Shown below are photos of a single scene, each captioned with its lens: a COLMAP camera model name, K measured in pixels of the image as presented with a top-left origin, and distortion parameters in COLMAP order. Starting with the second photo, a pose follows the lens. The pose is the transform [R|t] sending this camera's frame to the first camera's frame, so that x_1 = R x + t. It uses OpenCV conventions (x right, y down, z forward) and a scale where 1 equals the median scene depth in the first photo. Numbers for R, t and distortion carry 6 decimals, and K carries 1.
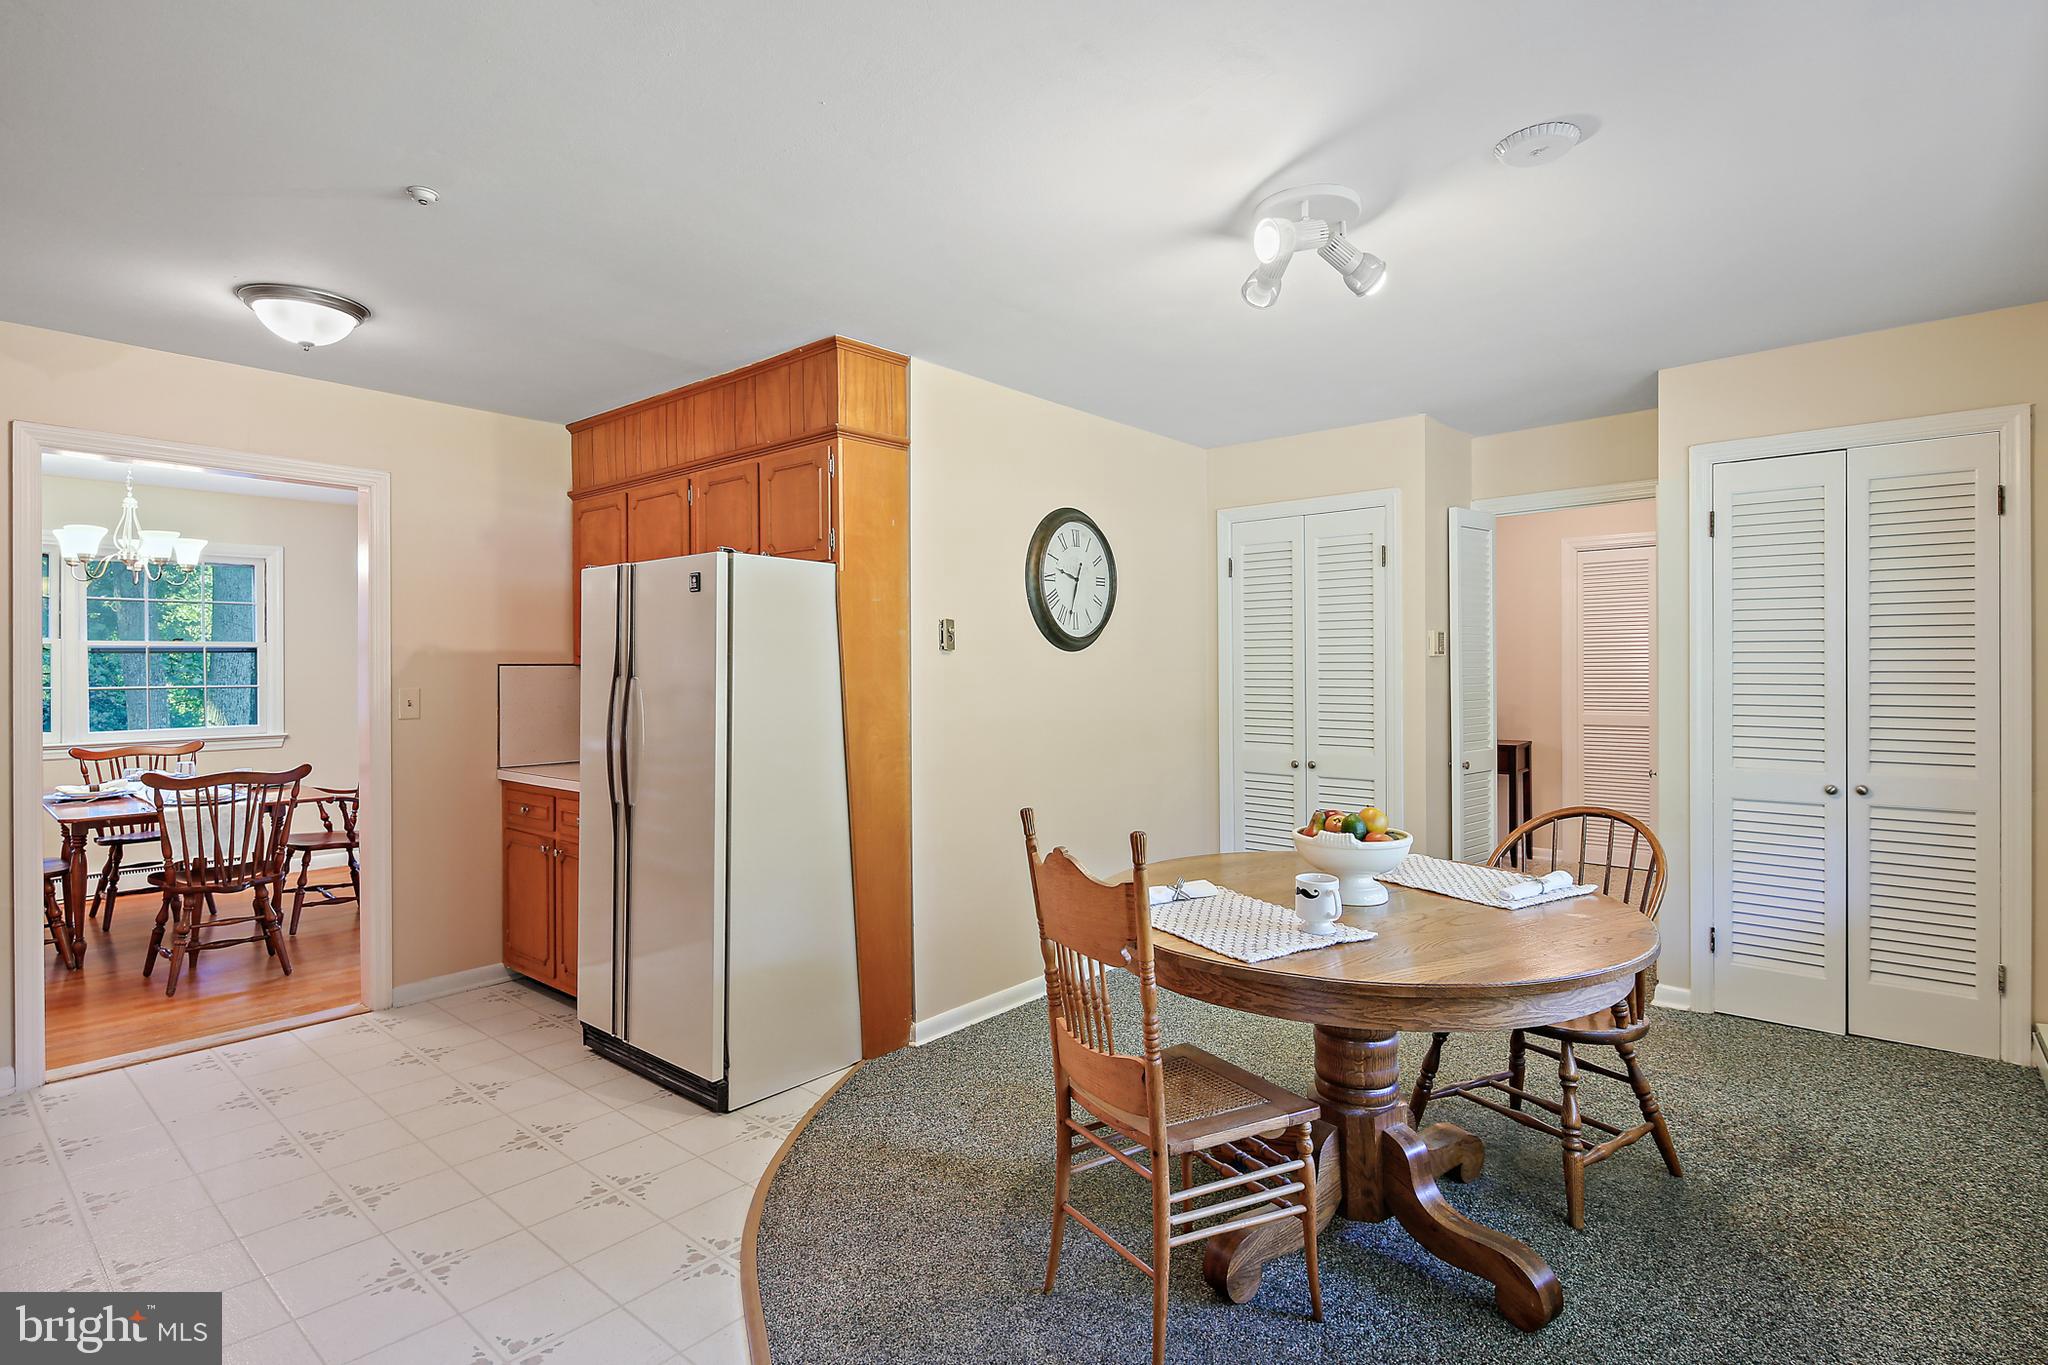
lens RADIAL K [[1011.7, 0, 1033.6], [0, 1011.7, 679.0], [0, 0, 1]] dist [-0.002650, -0.001571]
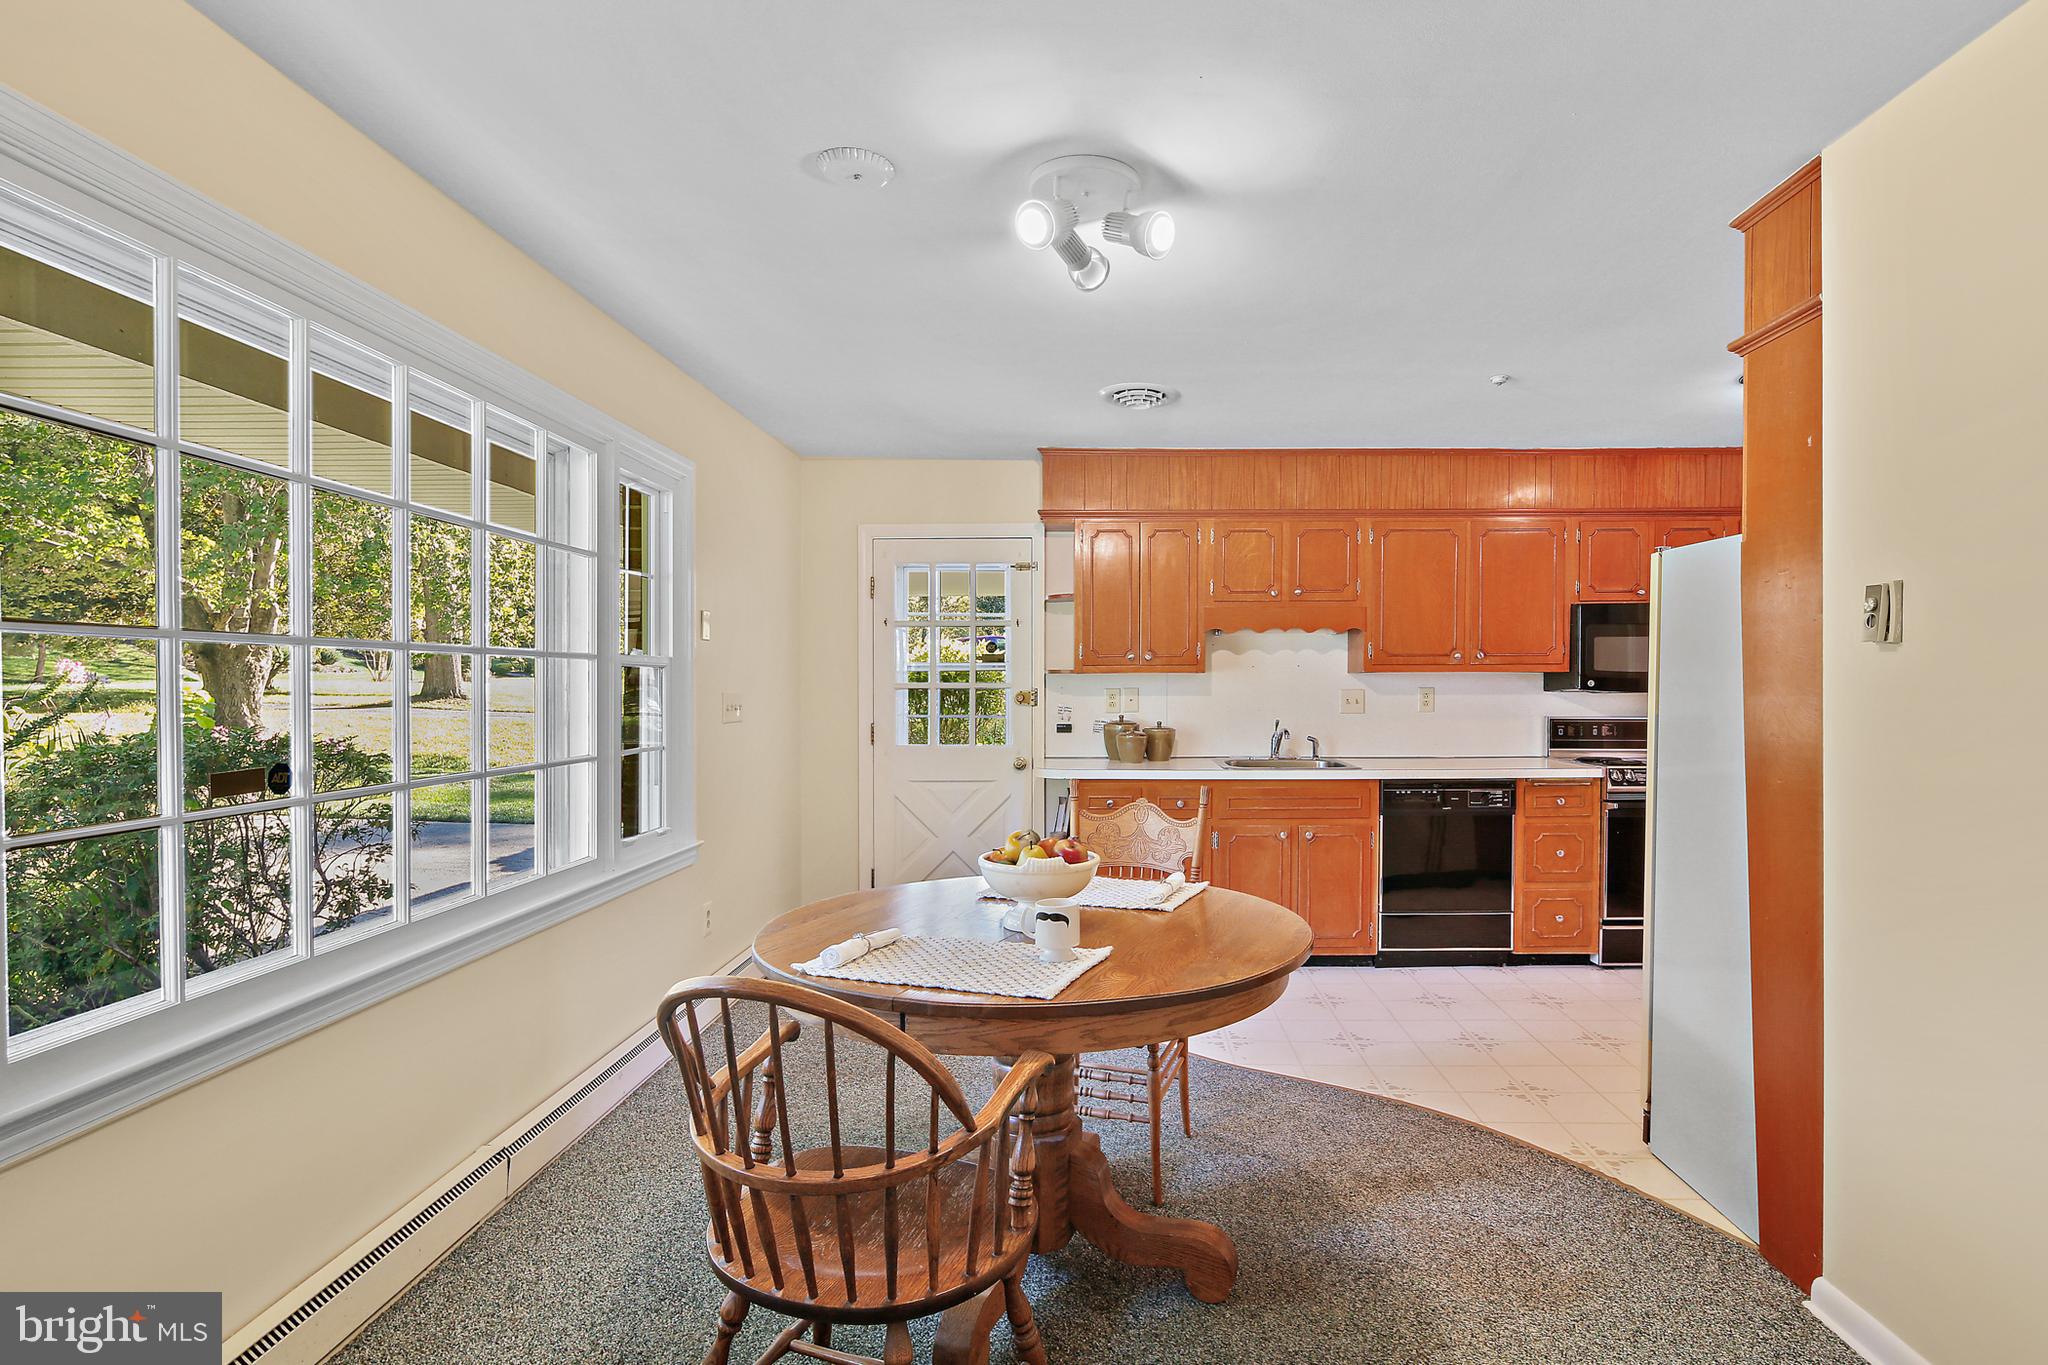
lens RADIAL K [[1011.7, 0, 1033.6], [0, 1011.7, 679.0], [0, 0, 1]] dist [-0.002650, -0.001571]
pose [[-0.811417, -0.000175, -0.584468, 0.714855], [-0.003076, 0.999987, 0.003971, -0.011186], [0.584459, 0.005020, -0.811407, 1.438974]]
